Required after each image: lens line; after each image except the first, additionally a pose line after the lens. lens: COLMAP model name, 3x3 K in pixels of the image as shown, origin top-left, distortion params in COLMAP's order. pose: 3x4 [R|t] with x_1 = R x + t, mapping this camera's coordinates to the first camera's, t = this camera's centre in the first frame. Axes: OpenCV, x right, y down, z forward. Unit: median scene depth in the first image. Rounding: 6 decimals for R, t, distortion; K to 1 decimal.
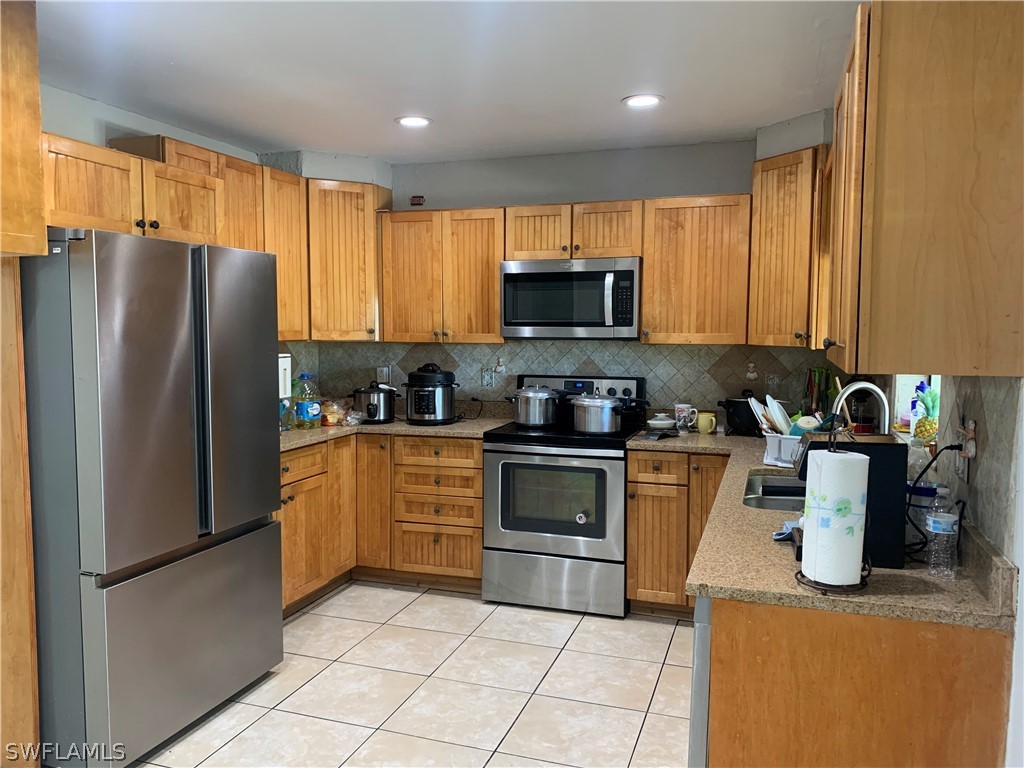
lens RADIAL K [[787.8, 0, 510.1], [0, 787.8, 381.6], [0, 0, 1]] dist [0.064858, -0.067051]
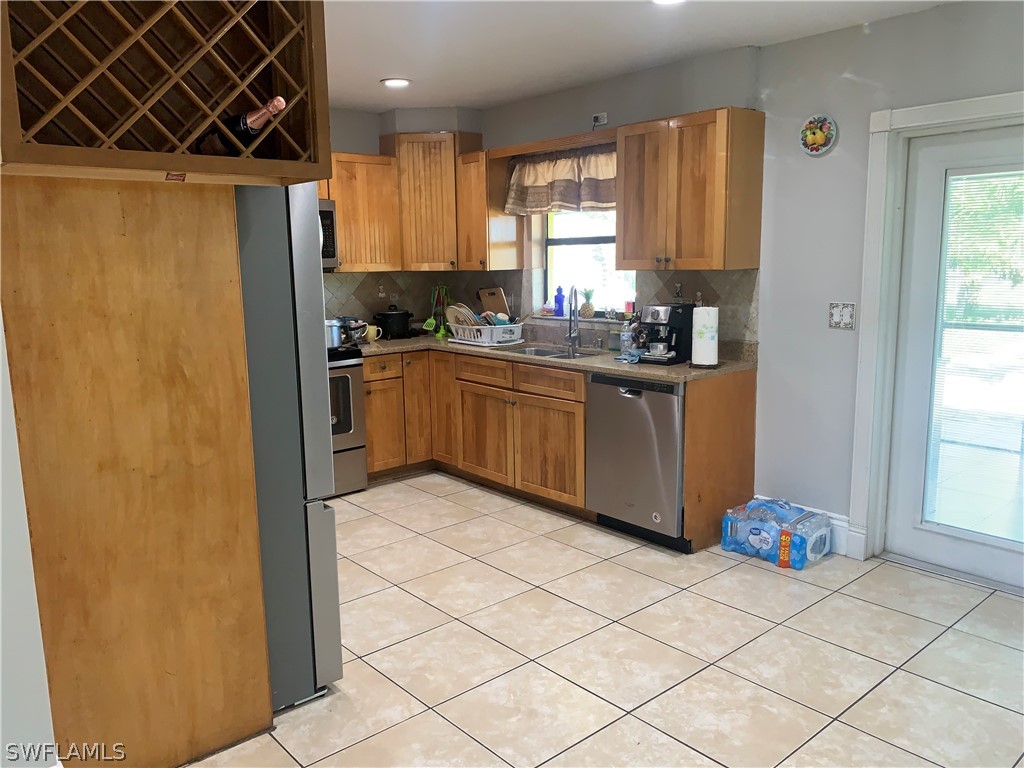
lens RADIAL K [[787.8, 0, 510.1], [0, 787.8, 381.6], [0, 0, 1]] dist [0.064858, -0.067051]
pose [[0.482112, -0.148292, 0.863468, -0.841925], [0.083993, 0.988855, 0.122929, -0.009908], [-0.872074, 0.013260, 0.489194, 0.184946]]
